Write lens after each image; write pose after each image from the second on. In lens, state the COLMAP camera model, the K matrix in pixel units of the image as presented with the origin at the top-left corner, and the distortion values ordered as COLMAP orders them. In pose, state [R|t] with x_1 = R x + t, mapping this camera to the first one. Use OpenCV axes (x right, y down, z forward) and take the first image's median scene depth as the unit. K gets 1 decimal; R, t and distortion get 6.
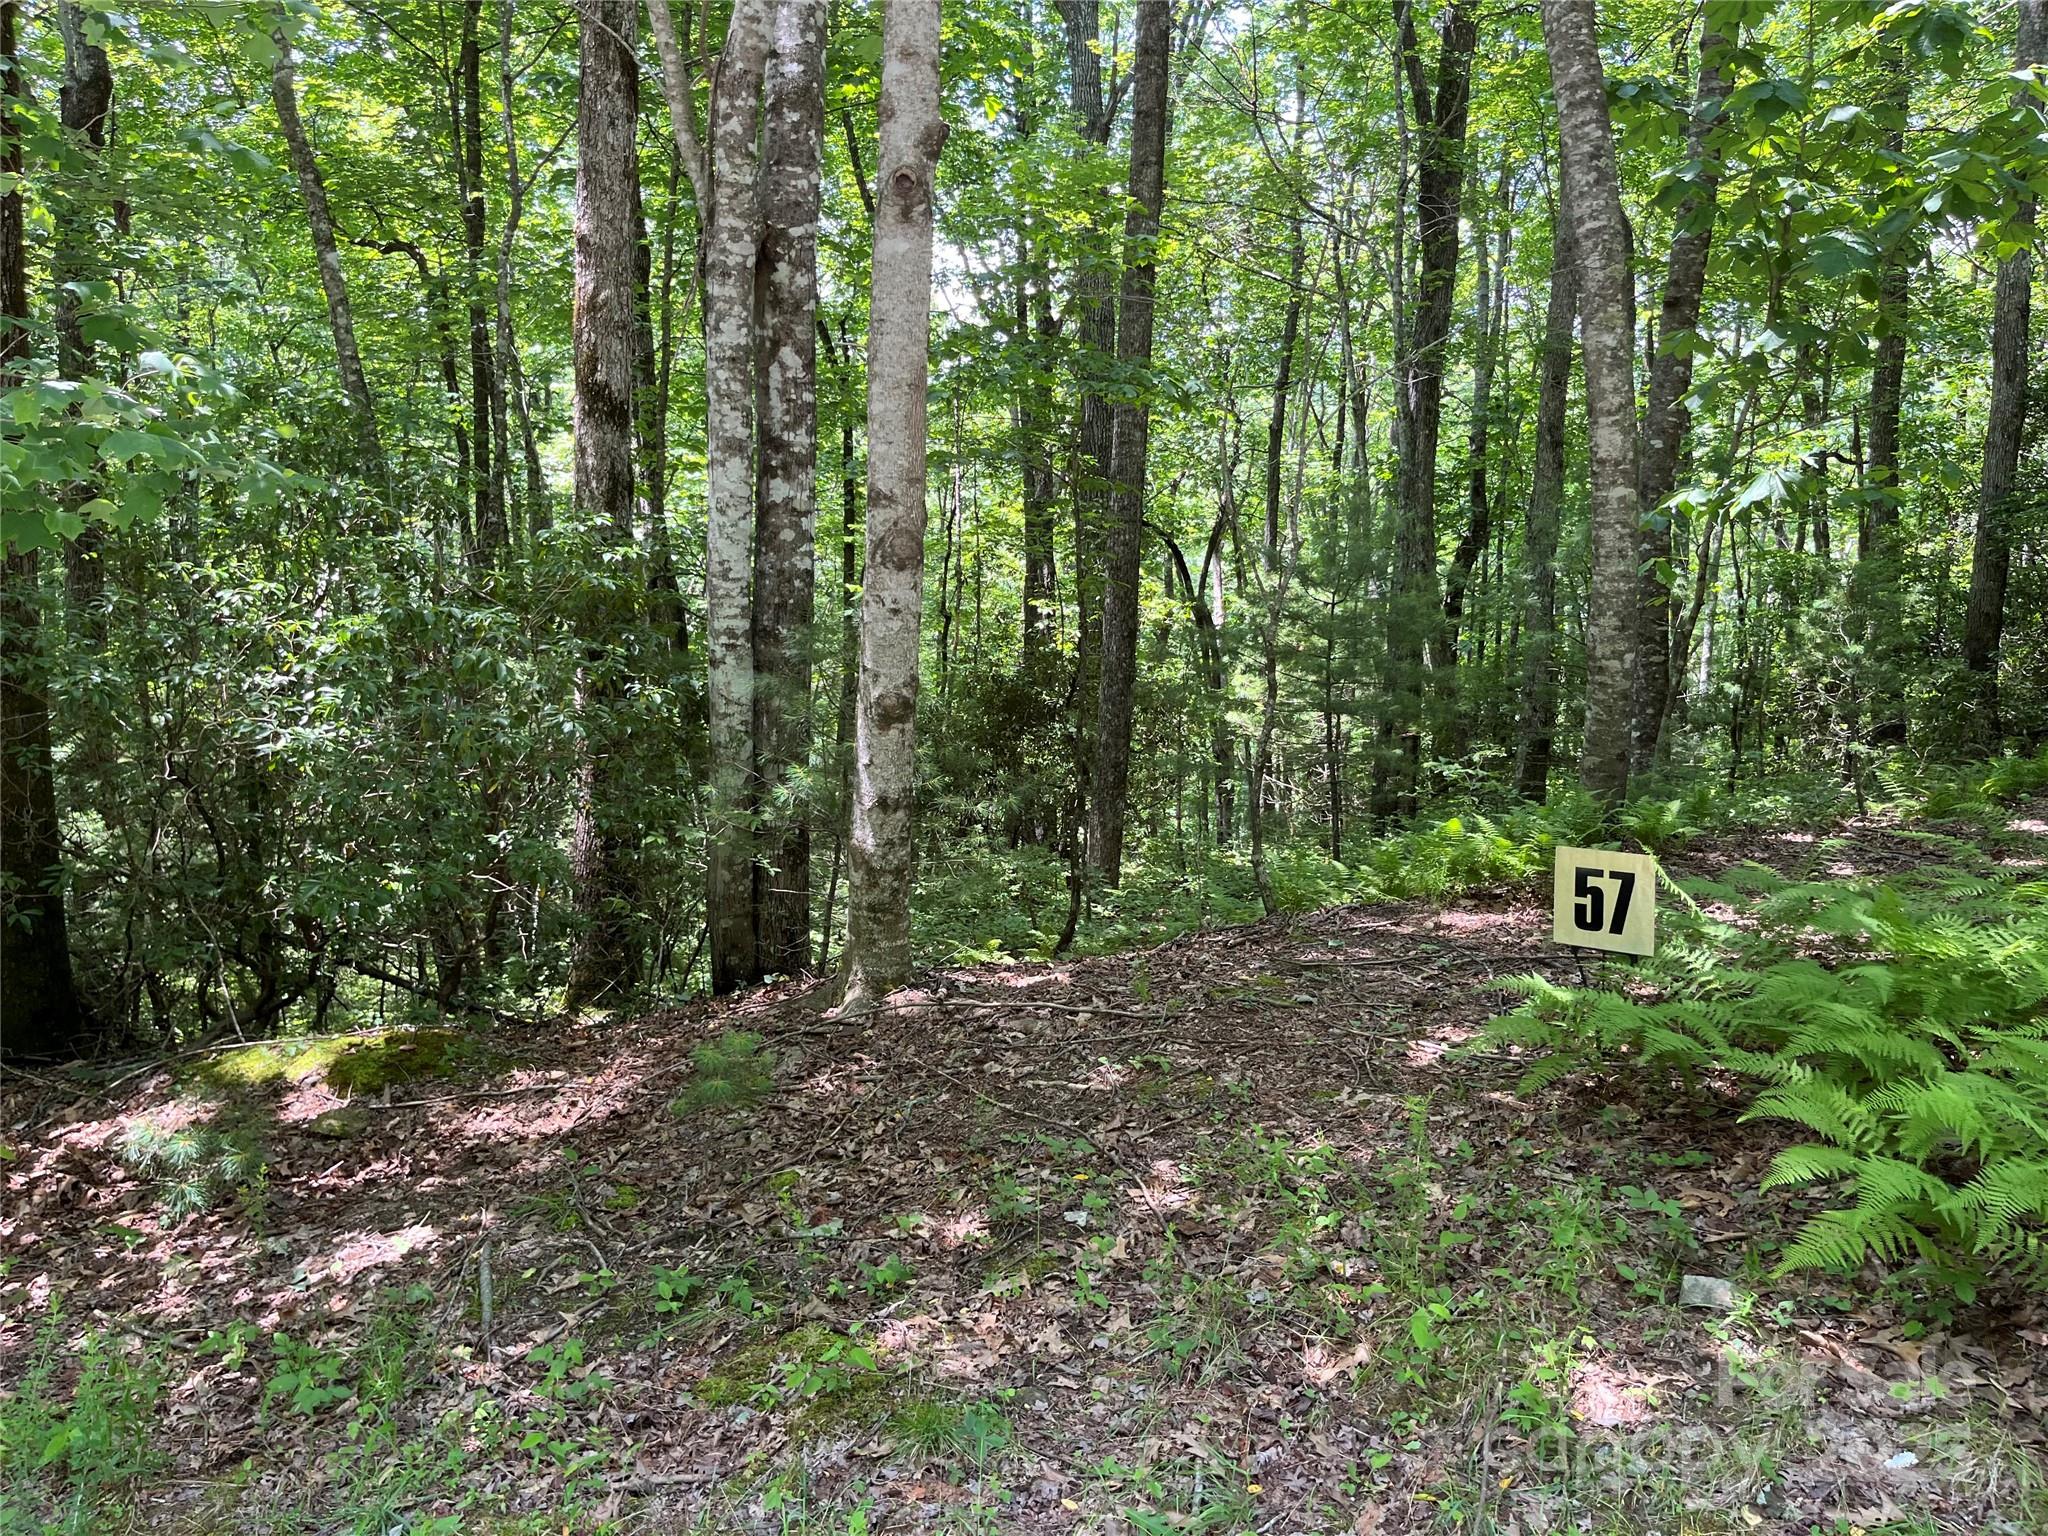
lens RADIAL K [[1526.8, 0, 1022.2], [0, 1526.8, 770.3], [0, 0, 1]] dist [0.031728, -0.049581]
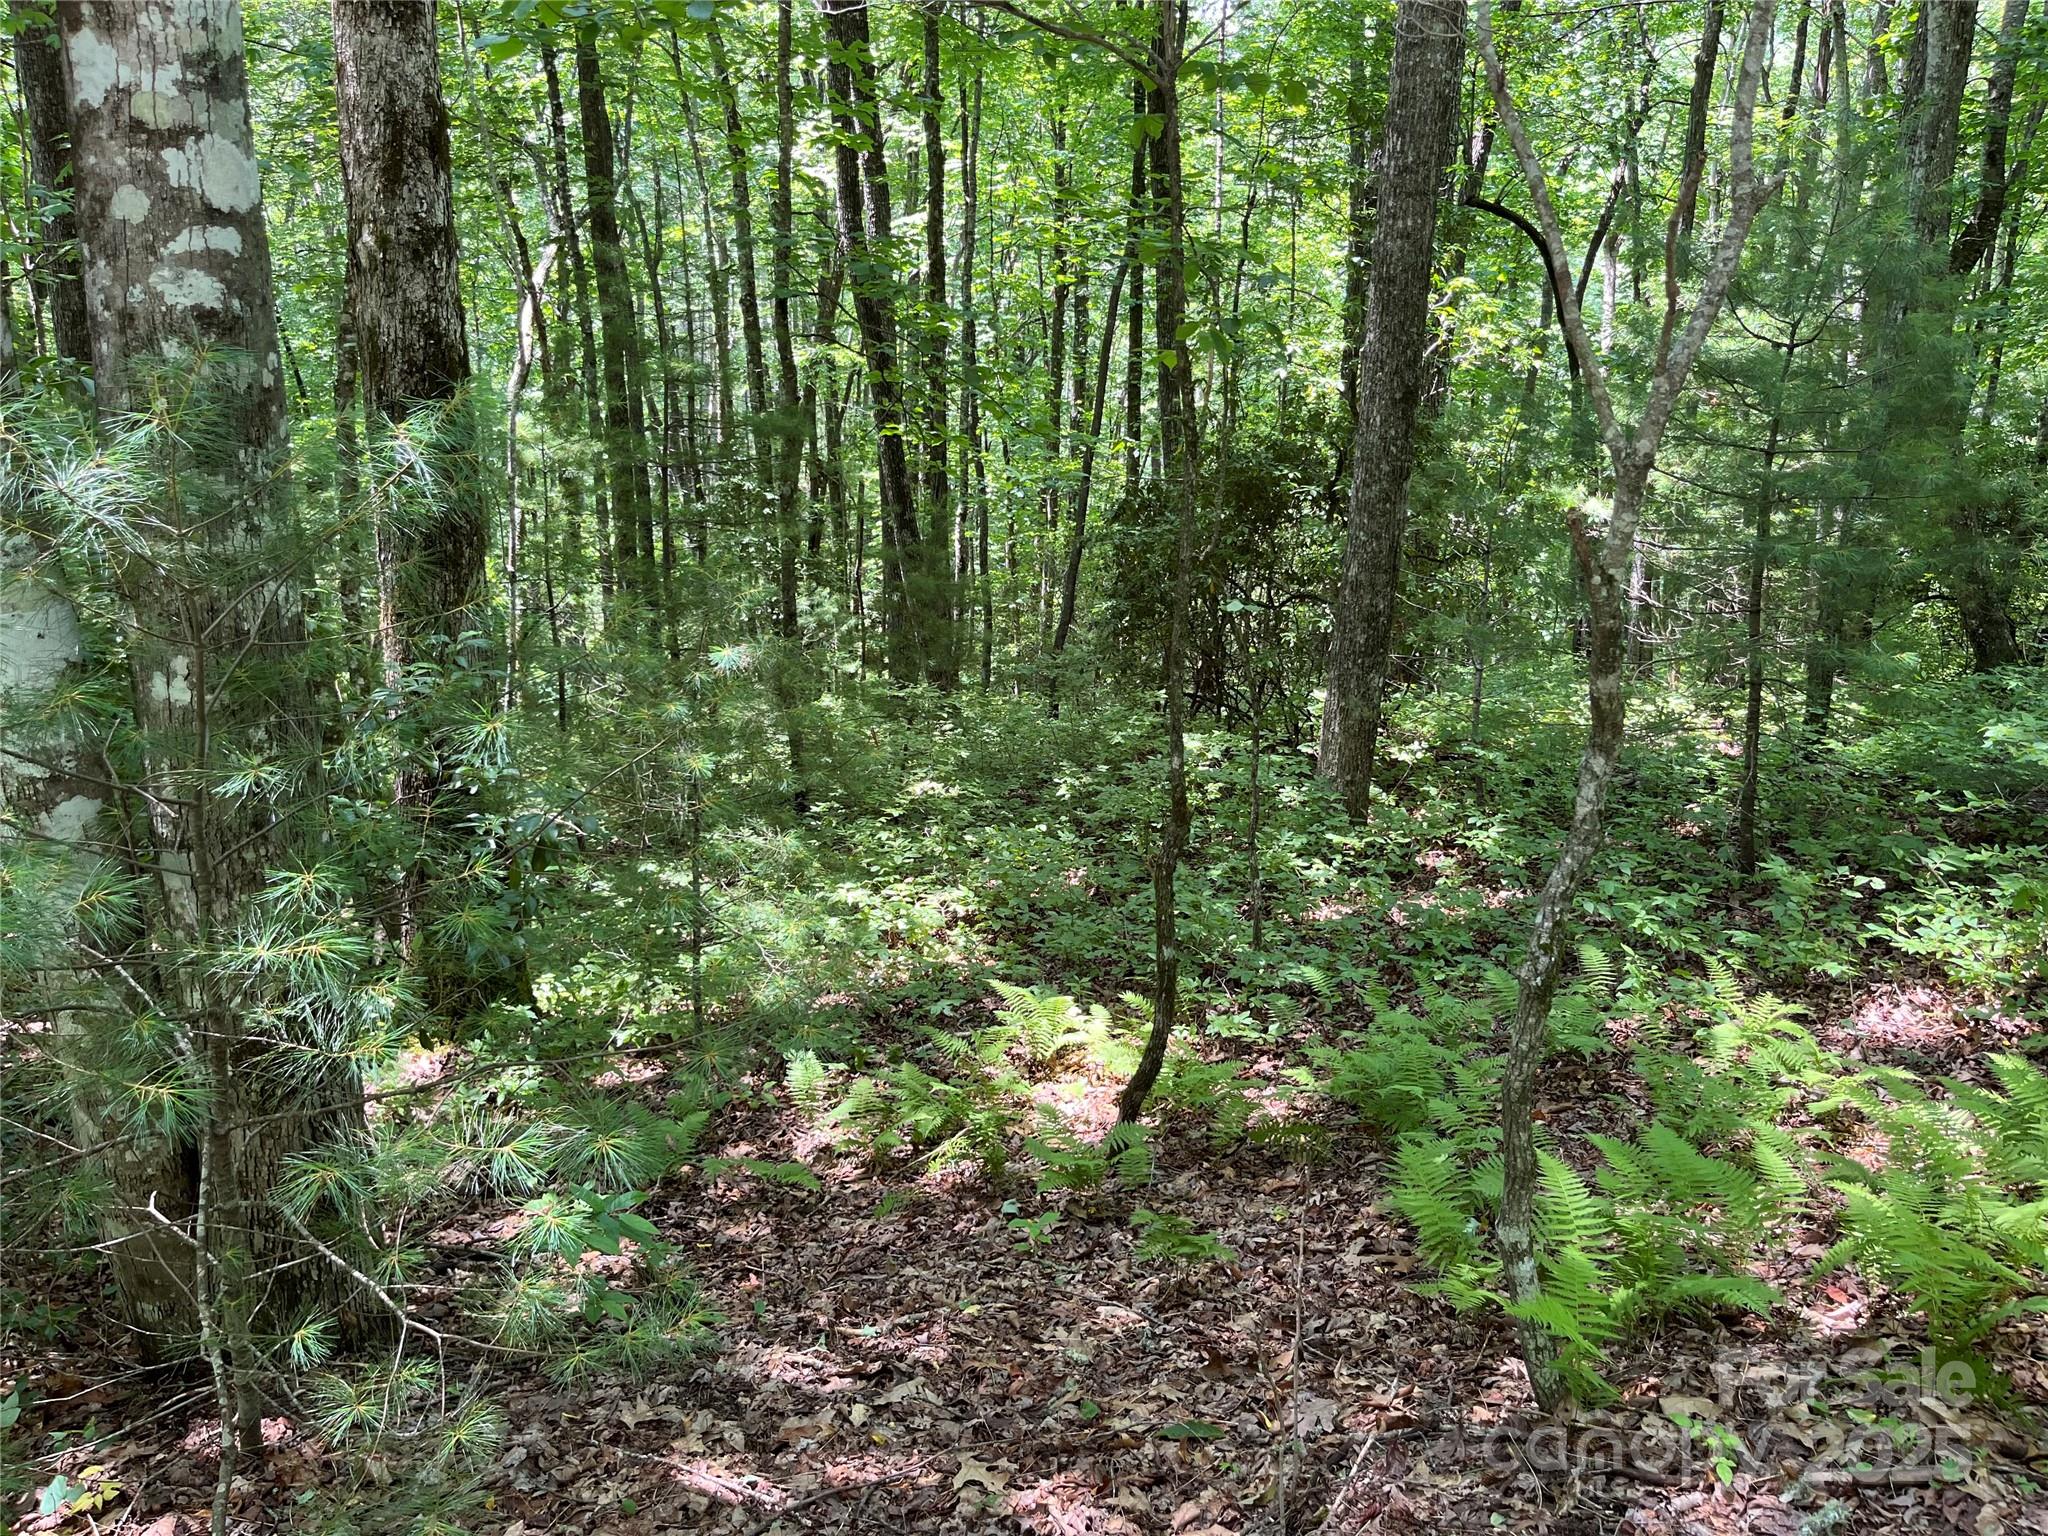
lens RADIAL K [[1526.8, 0, 1032.5], [0, 1526.8, 767.9], [0, 0, 1]] dist [0.031728, -0.049581]
pose [[0.975677, 0.063310, -0.209872, 0.022492], [-0.024137, 0.982592, 0.184201, -0.019919], [0.217880, -0.174655, 0.960221, 0.139894]]
